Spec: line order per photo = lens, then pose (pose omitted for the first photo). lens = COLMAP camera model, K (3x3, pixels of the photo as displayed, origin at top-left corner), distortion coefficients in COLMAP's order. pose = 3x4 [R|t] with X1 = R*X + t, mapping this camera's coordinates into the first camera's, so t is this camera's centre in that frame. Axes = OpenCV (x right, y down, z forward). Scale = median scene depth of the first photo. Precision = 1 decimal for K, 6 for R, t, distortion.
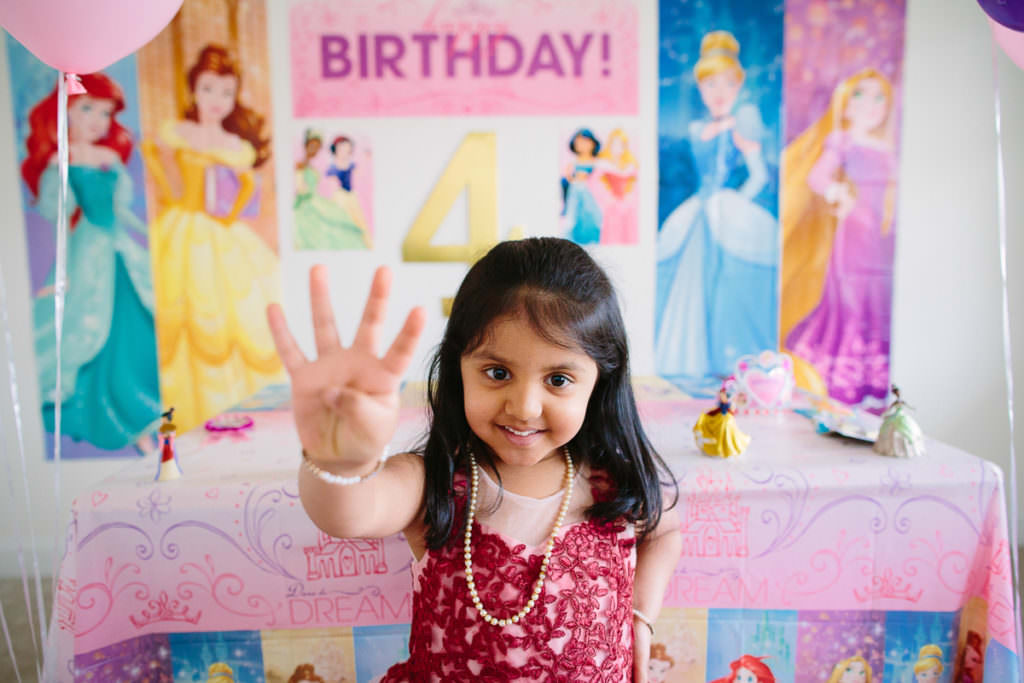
lens RADIAL K [[695.8, 0, 507.4], [0, 695.8, 358.4], [0, 0, 1]] dist [-0.053126, 0.034964]
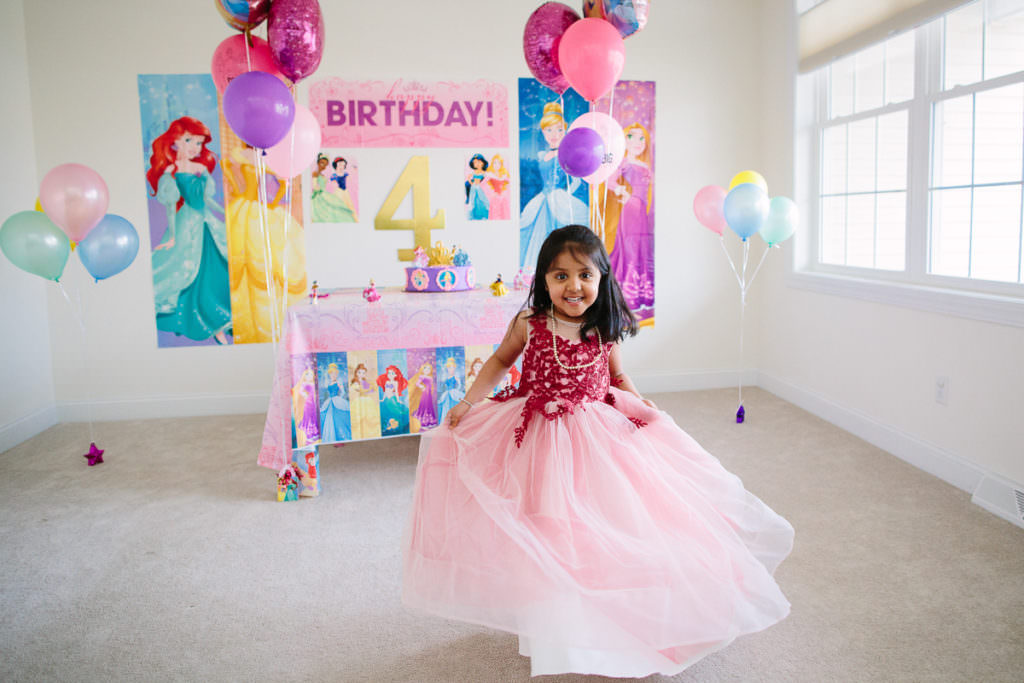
lens RADIAL K [[742.3, 0, 554.5], [0, 742.3, 292.7], [0, 0, 1]] dist [-0.059632, 0.053445]
pose [[0.991073, -0.011515, 0.132823, 0.052844], [0.016722, 0.999132, -0.038148, 0.110078], [-0.132269, 0.040028, 0.990405, -0.993137]]
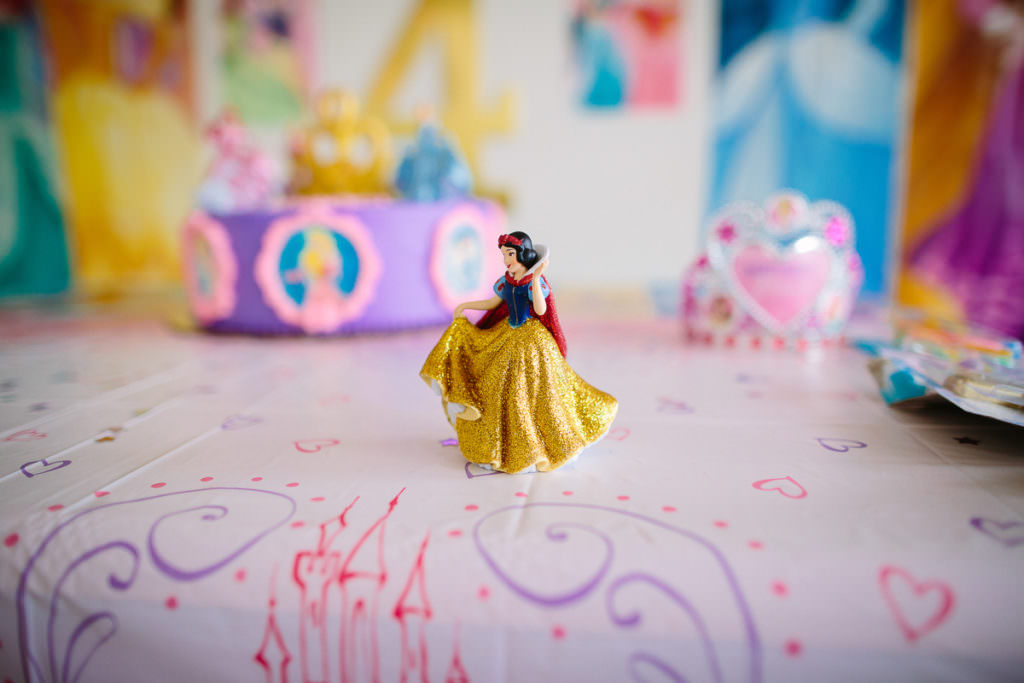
lens RADIAL K [[695.8, 0, 507.4], [0, 695.8, 358.4], [0, 0, 1]] dist [-0.053126, 0.034964]
pose [[0.984937, 0.039354, -0.168375, 0.156226], [-0.025161, 0.996011, 0.085614, 0.030433], [0.171073, -0.080088, 0.981998, 0.307291]]
